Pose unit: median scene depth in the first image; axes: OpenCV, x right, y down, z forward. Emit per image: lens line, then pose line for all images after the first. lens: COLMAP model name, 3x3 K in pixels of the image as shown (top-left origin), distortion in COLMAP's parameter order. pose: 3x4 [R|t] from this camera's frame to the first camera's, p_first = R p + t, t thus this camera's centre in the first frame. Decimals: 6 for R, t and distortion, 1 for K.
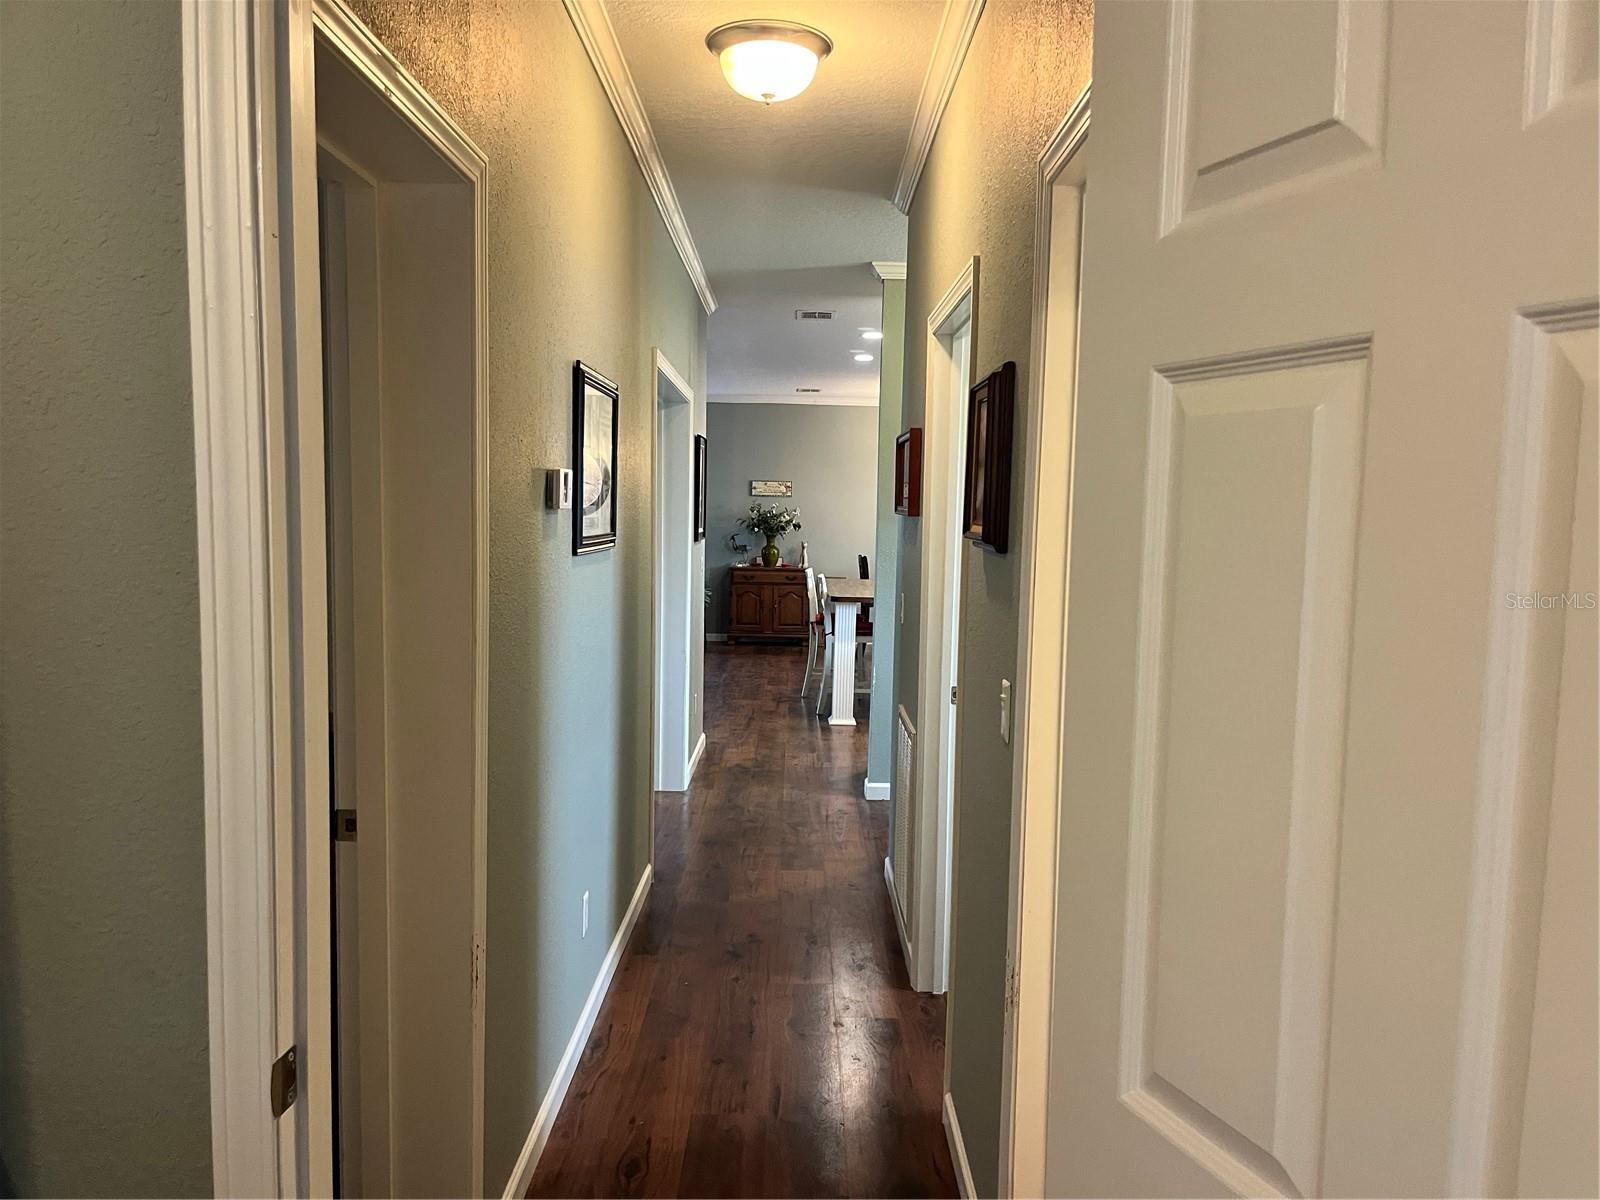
lens RADIAL K [[1223.5, 0, 803.8], [0, 1223.5, 613.3], [0, 0, 1]] dist [0.078811, -0.101060]
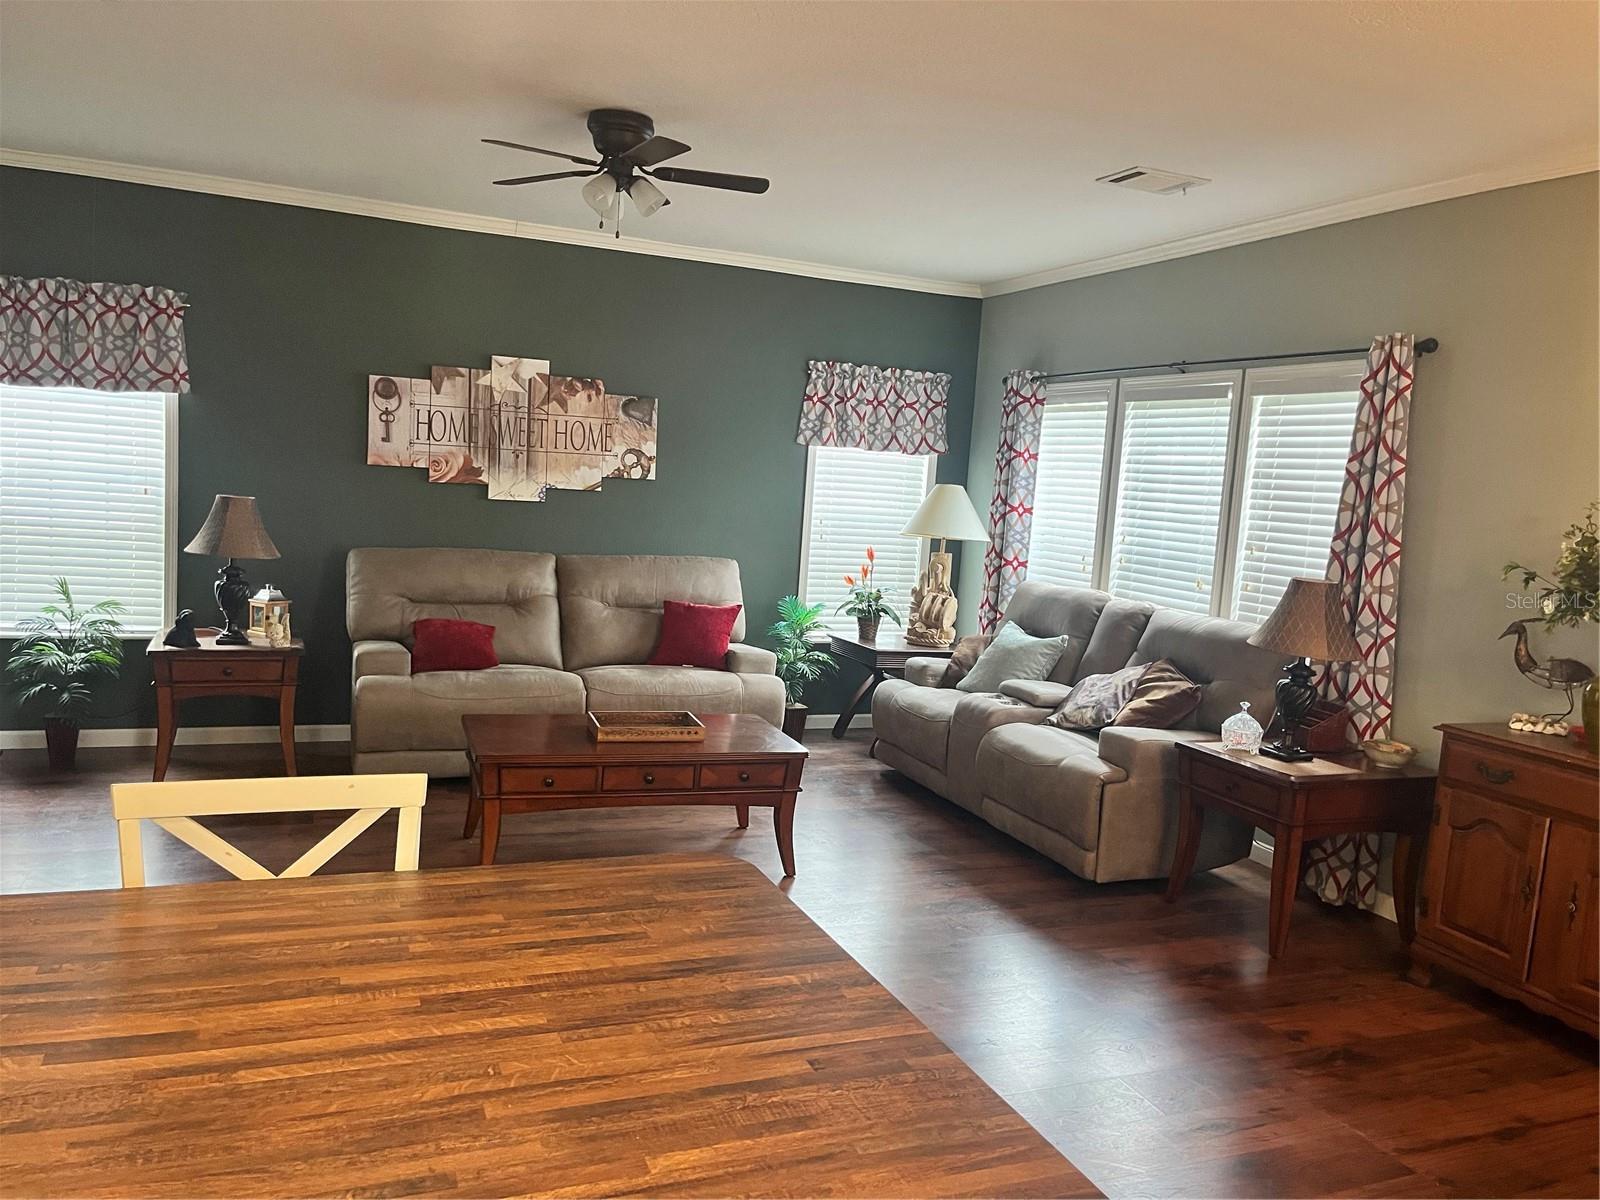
lens RADIAL K [[1223.5, 0, 803.8], [0, 1223.5, 613.3], [0, 0, 1]] dist [0.078811, -0.101060]
pose [[0.381154, 0.109047, -0.918058, 0.149567], [-0.137091, 0.988708, 0.060522, -0.060417], [0.914291, 0.102789, 0.391800, 0.733821]]
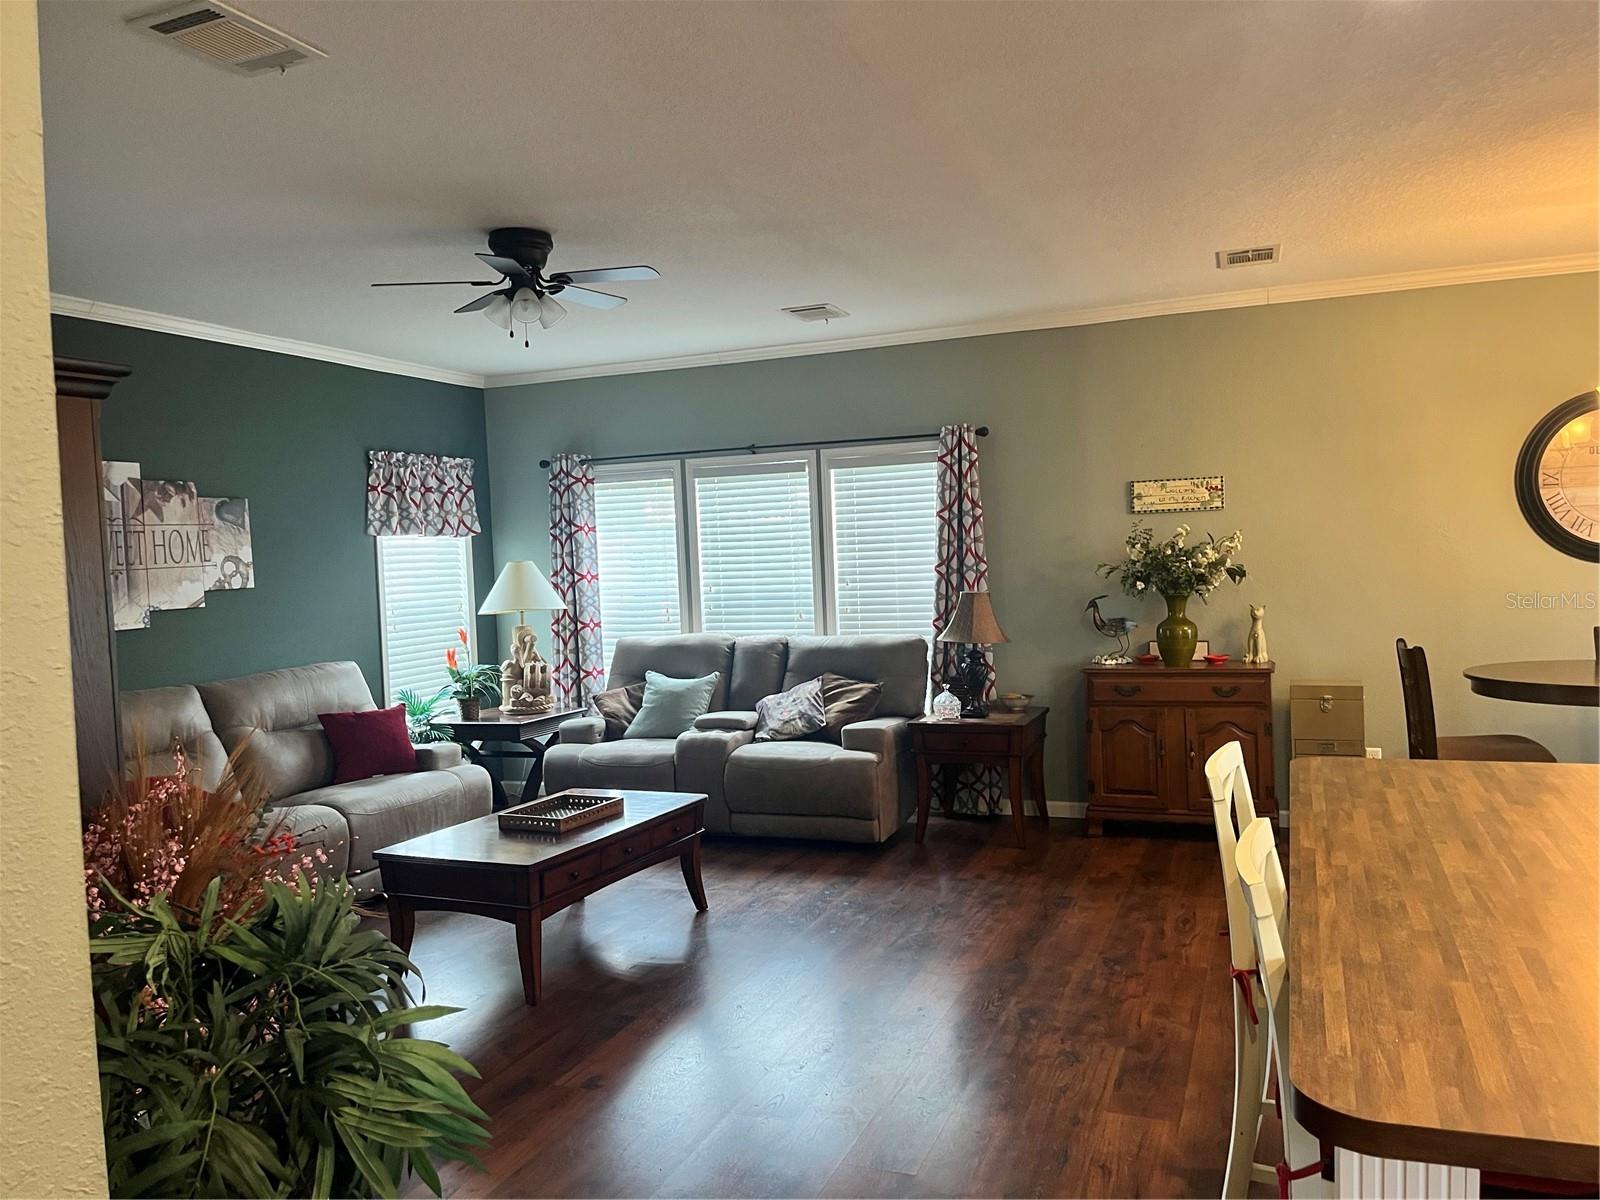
lens RADIAL K [[1220.9, 0, 807.5], [0, 1220.9, 605.0], [0, 0, 1]] dist [0.080048, -0.103182]
pose [[0.925946, -0.040965, -0.375428, 0.017898], [0.026608, 0.998706, -0.043349, -0.044072], [0.376717, 0.030150, 0.925837, 0.523434]]
